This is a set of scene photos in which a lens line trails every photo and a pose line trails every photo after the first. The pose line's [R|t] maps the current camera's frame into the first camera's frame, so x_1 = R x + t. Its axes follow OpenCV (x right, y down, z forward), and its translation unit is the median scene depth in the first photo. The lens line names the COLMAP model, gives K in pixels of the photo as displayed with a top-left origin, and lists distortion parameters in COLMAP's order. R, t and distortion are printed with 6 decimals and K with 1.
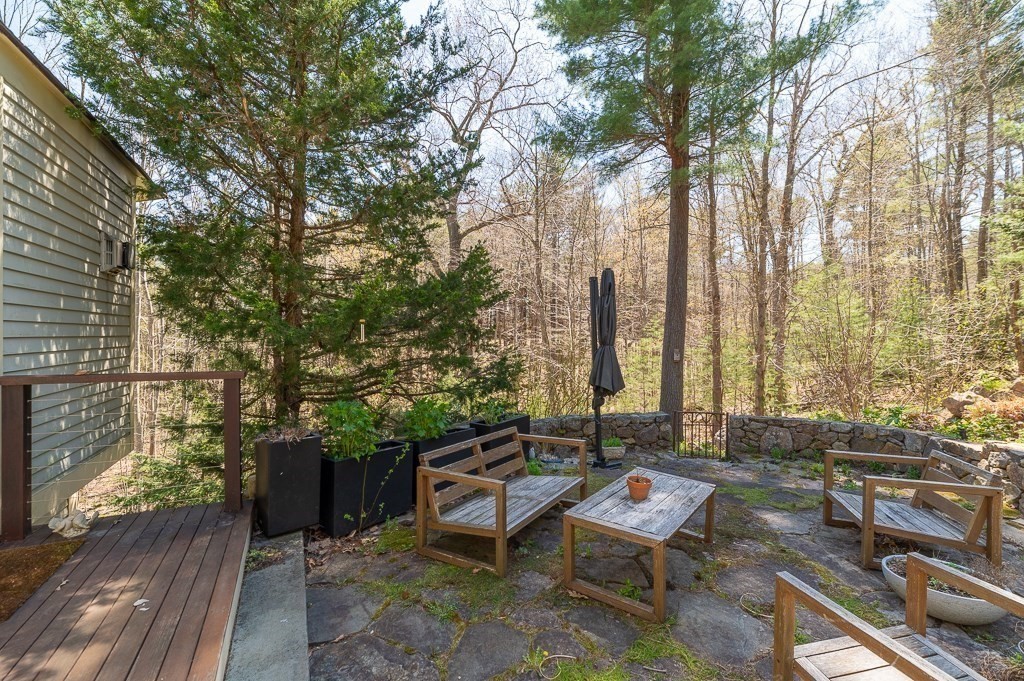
lens RADIAL K [[442.3, 0, 514.9], [0, 442.3, 341.0], [0, 0, 1]] dist [0.000159, -0.000800]
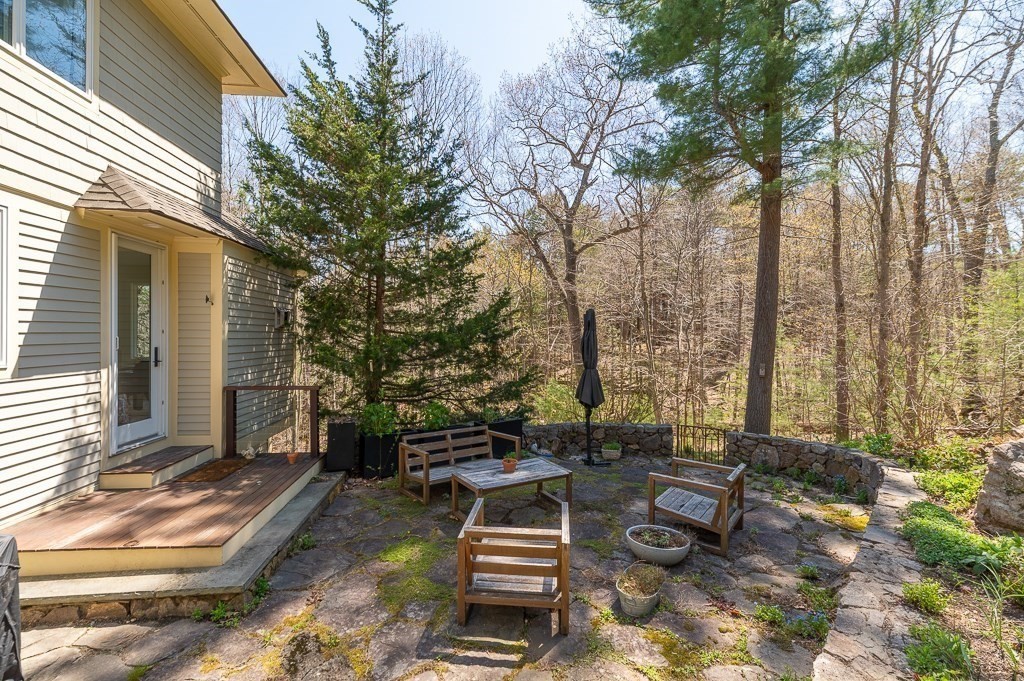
lens RADIAL K [[442.3, 0, 514.9], [0, 442.3, 341.0], [0, 0, 1]] dist [0.000159, -0.000800]
pose [[0.937251, 0.001015, -0.348653, 0.624571], [-0.002380, 0.999991, -0.003487, -0.089976], [0.348647, 0.004098, 0.937245, -0.380763]]
